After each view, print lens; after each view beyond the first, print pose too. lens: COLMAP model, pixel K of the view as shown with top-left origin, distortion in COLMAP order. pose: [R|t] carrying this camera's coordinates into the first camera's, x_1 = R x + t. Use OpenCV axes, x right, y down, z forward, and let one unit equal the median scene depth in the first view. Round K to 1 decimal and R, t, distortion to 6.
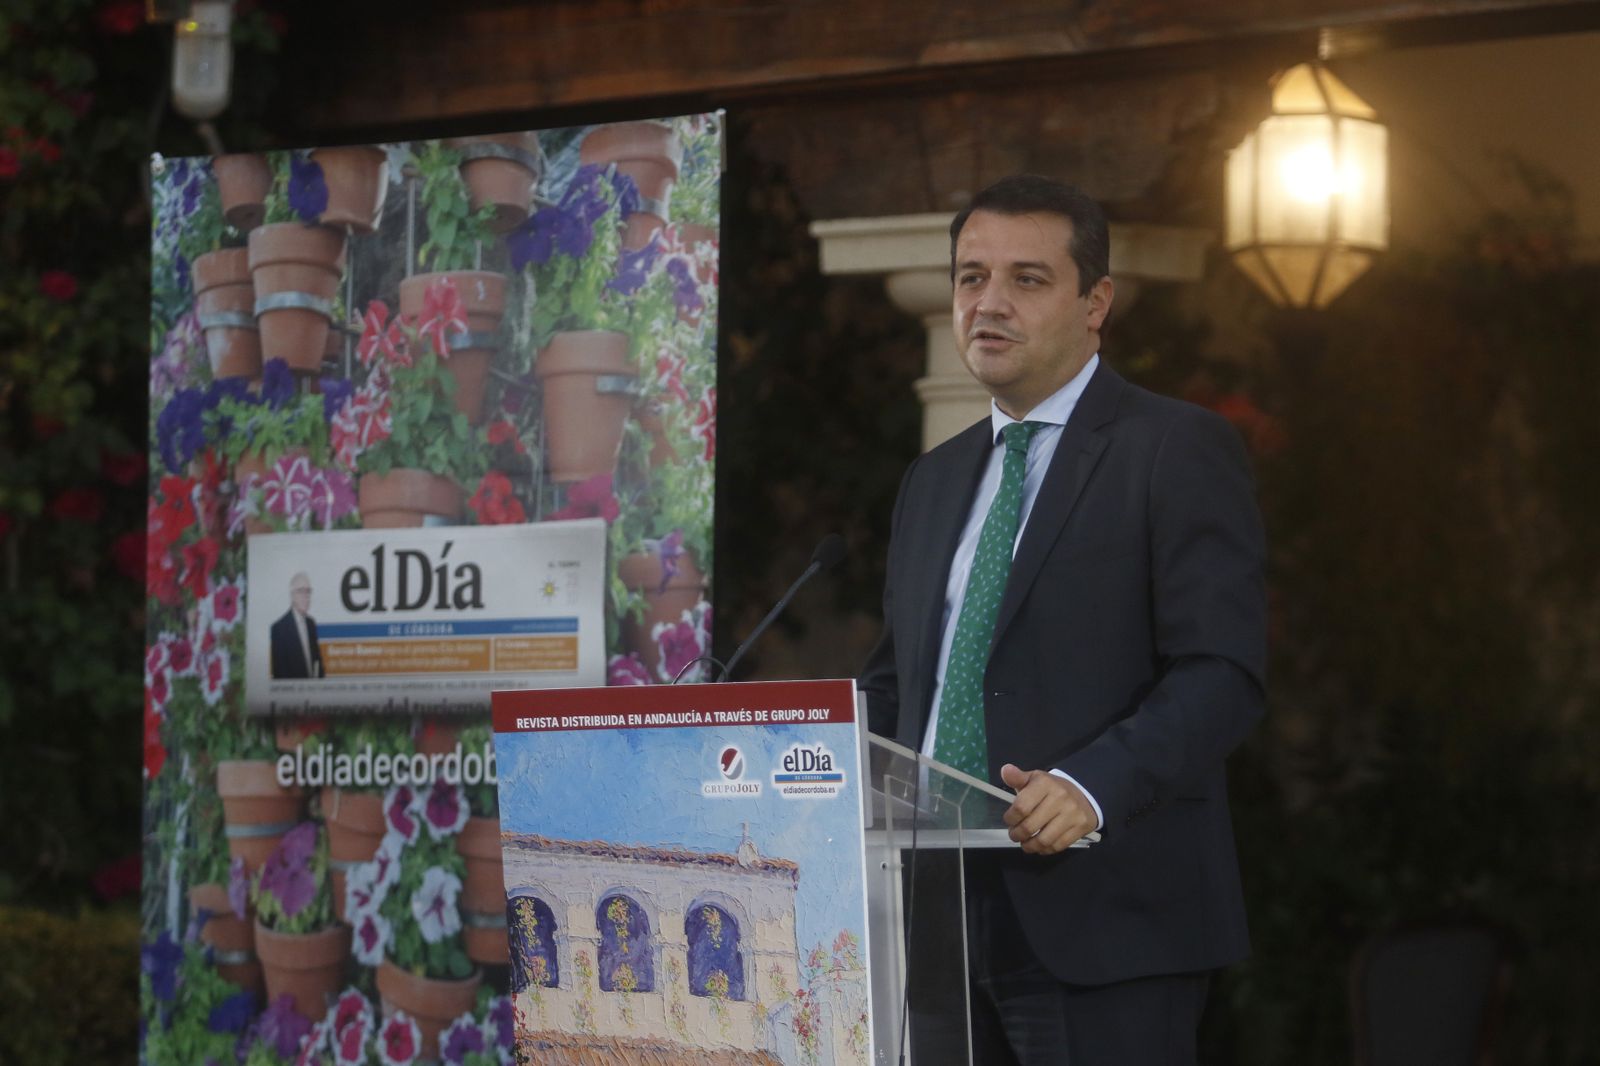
lens RADIAL K [[8610.7, 0, 800.0], [0, 8610.7, 533.0], [0, 0, 1]] dist [0.269324, 0.985136]
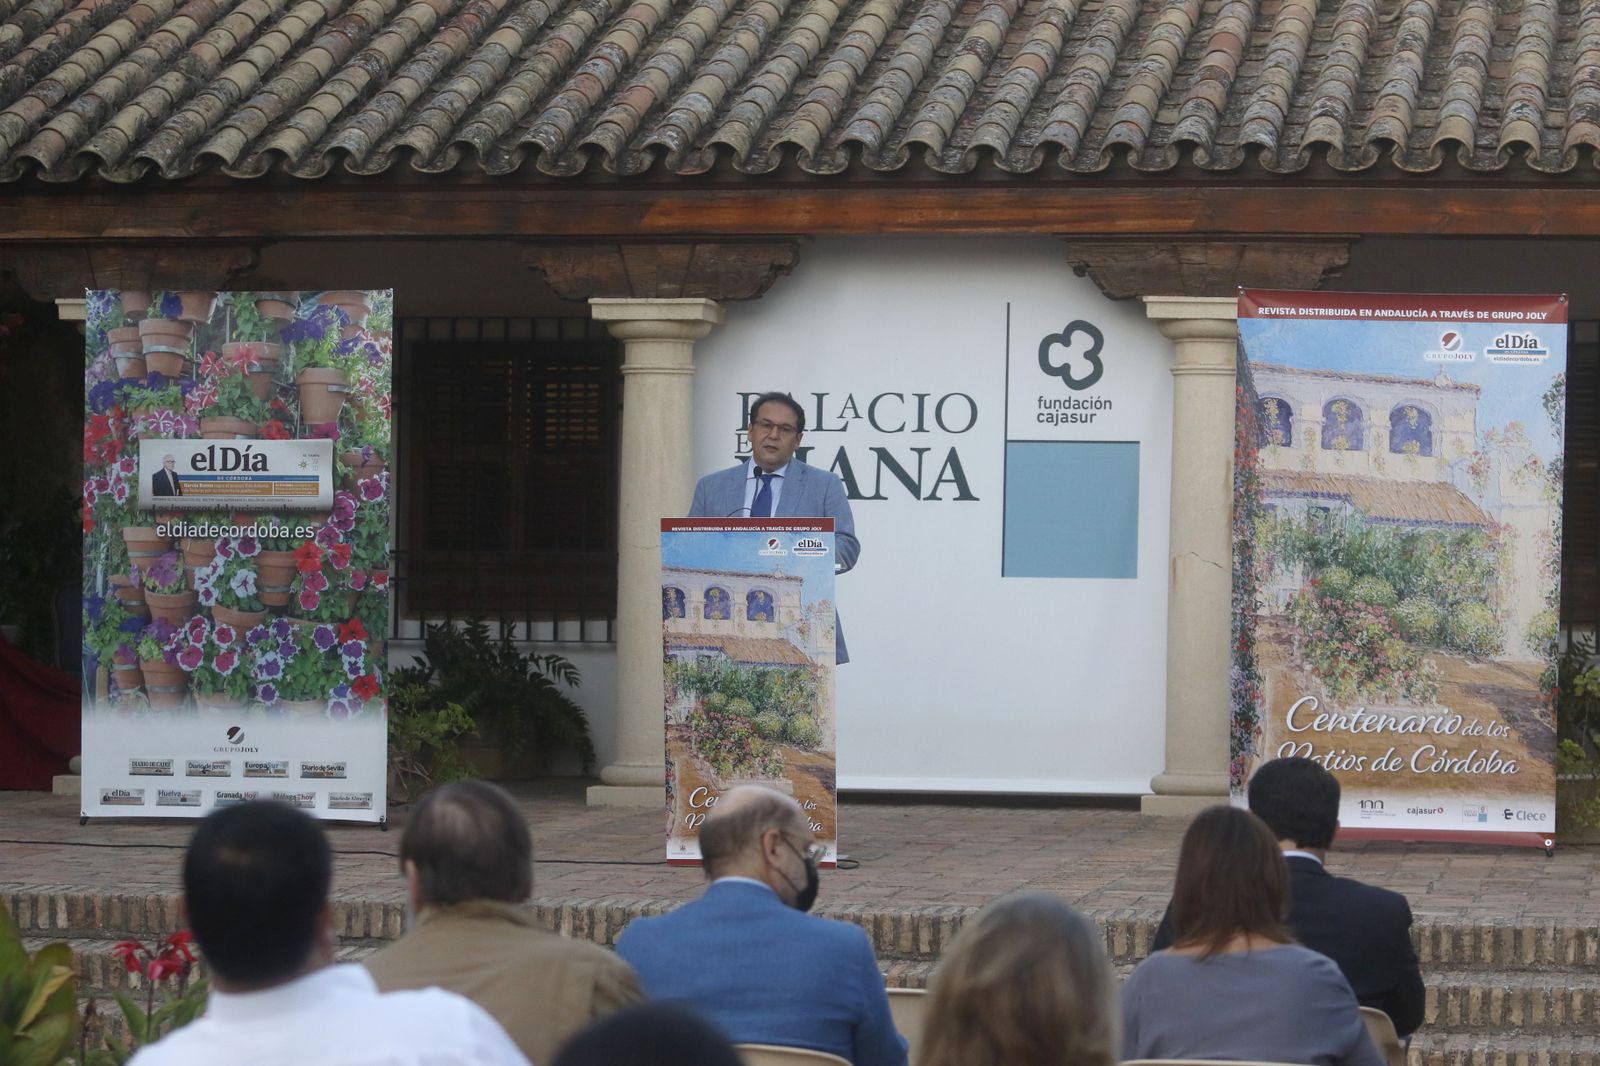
lens RADIAL K [[5195.5, 0, 800.0], [0, 5195.5, 533.0], [0, 0, 1]] dist [-0.173127, -2.760706]
pose [[0.798356, 0.002614, 0.602181, -0.879472], [-0.028950, 0.999001, 0.034044, -0.031627], [-0.601490, -0.044612, 0.797634, -0.370251]]
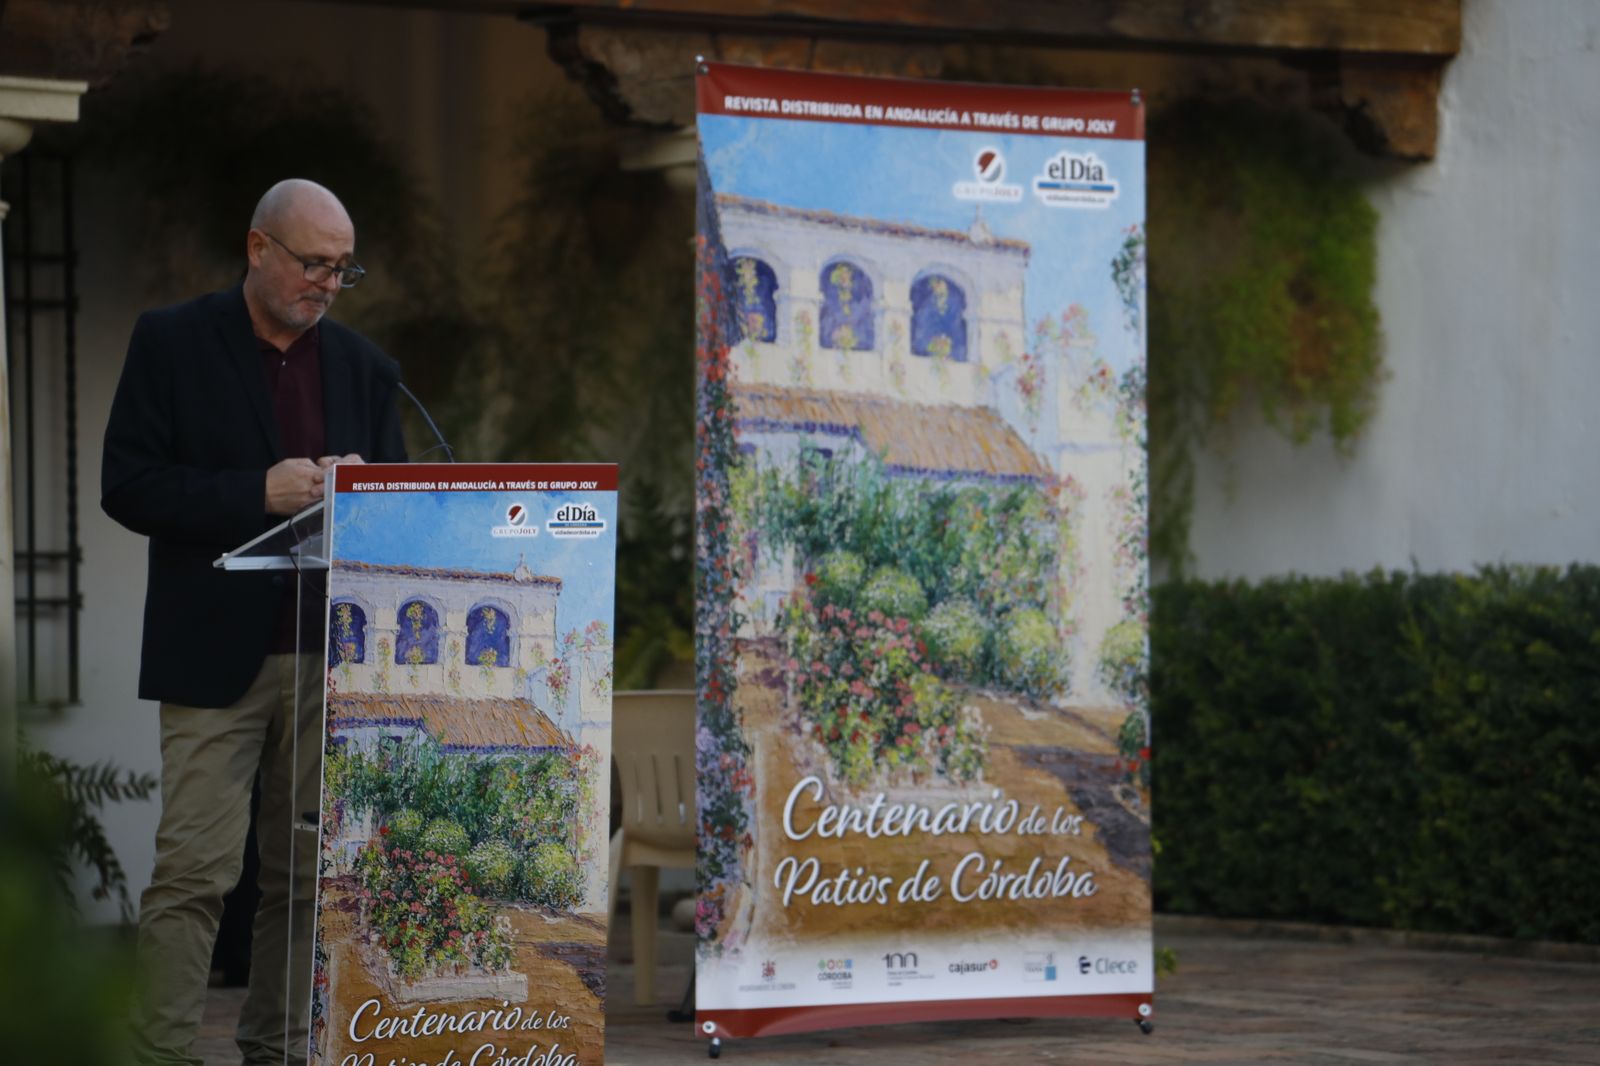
lens RADIAL K [[6589.9, 0, 800.0], [0, 6589.9, 533.0], [0, 0, 1]] dist [1.252681, -1.698078]
pose [[0.094568, -0.002542, 0.995515, -0.955574], [-0.035448, 0.999354, 0.005919, 0.016805], [-0.994887, -0.035849, 0.094417, 0.667136]]
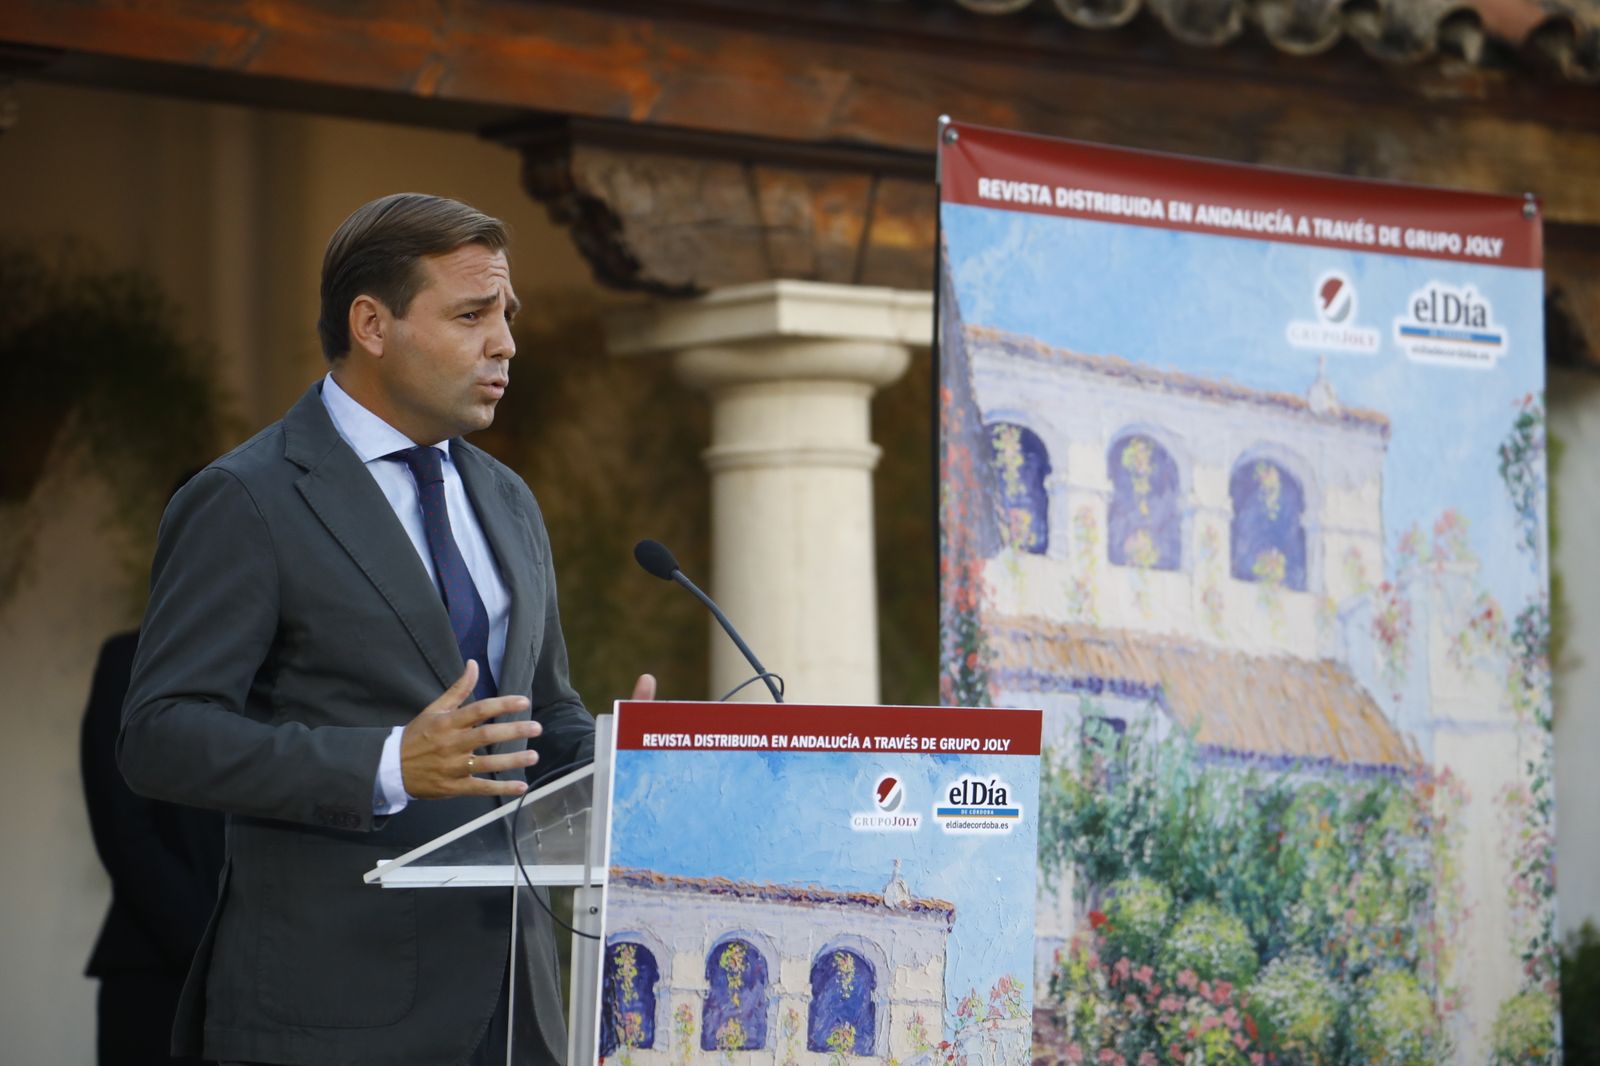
lens RADIAL K [[6589.9, 0, 800.0], [0, 6589.9, 533.0], [0, 0, 1]] dist [1.252681, -1.698078]
pose [[-0.000246, 0.054964, 0.998488, -0.568271], [-0.038961, 0.997730, -0.054932, 0.030381], [-0.999241, -0.038916, 0.001896, 0.805833]]
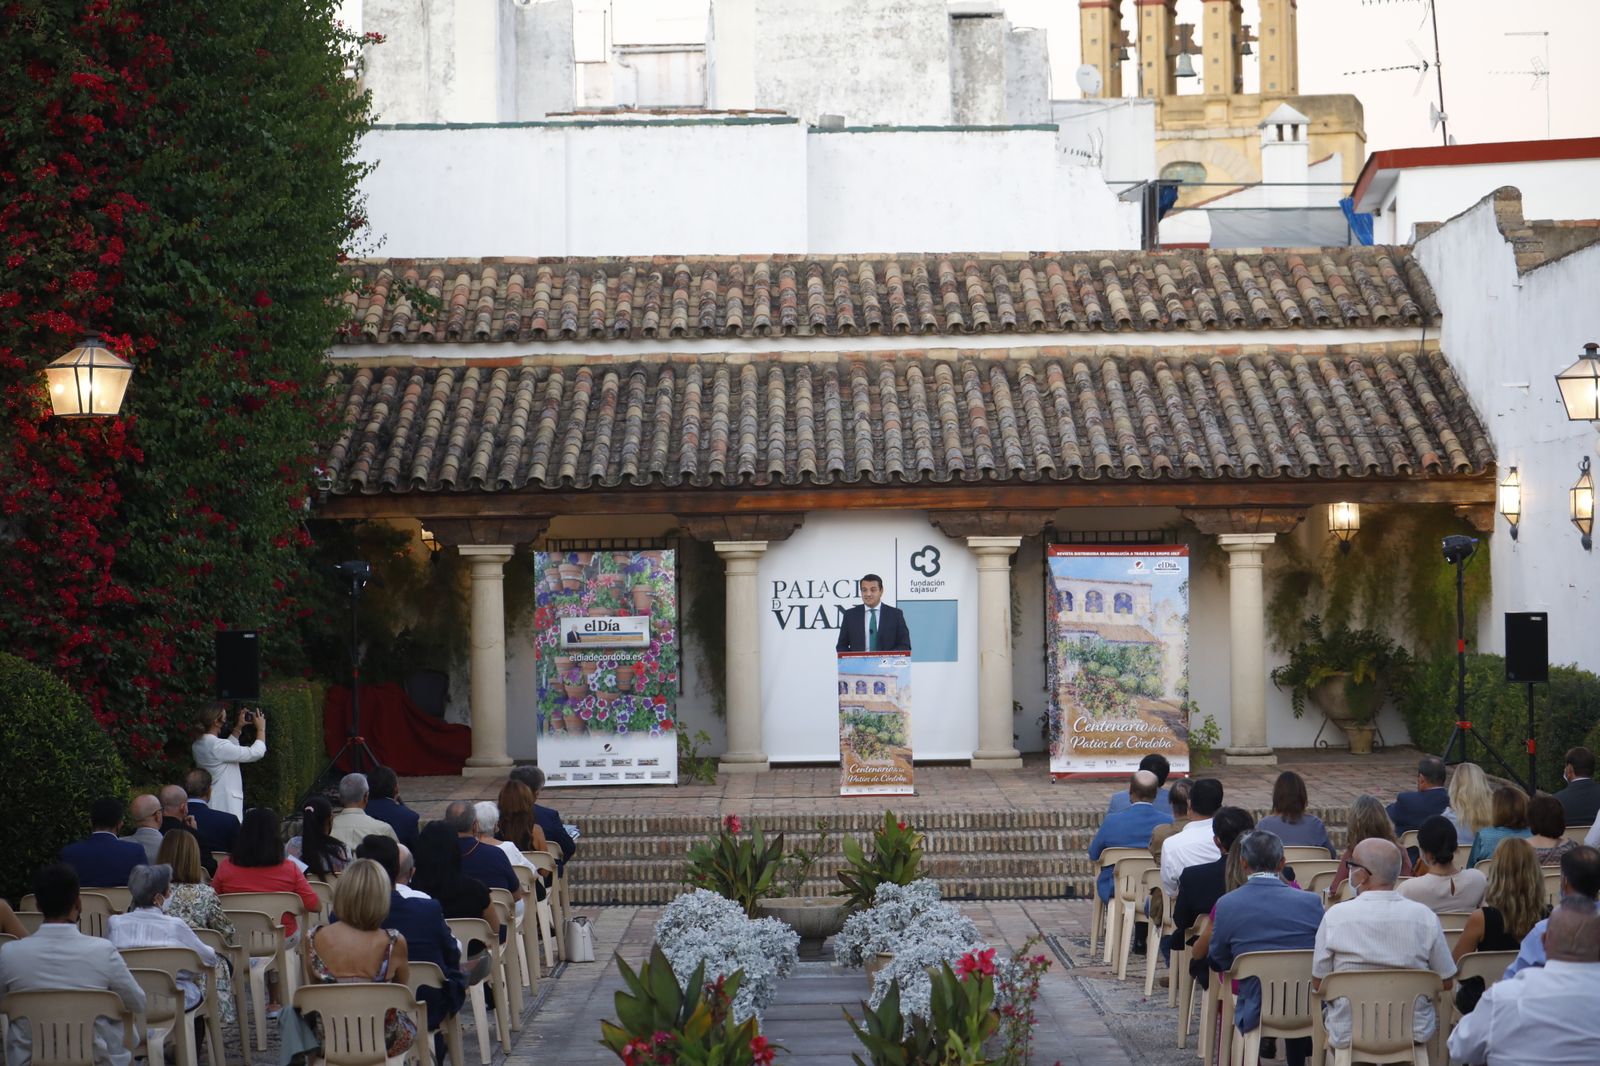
lens RADIAL K [[4014.1, 0, 800.0], [0, 4014.1, 533.0], [0, 0, 1]] dist [-0.004178, -0.372148]
pose [[0.676542, -0.014439, 0.736263, -2.041898], [-0.011119, 0.999493, 0.029819, -0.146291], [-0.736320, -0.028360, 0.676038, -0.991247]]
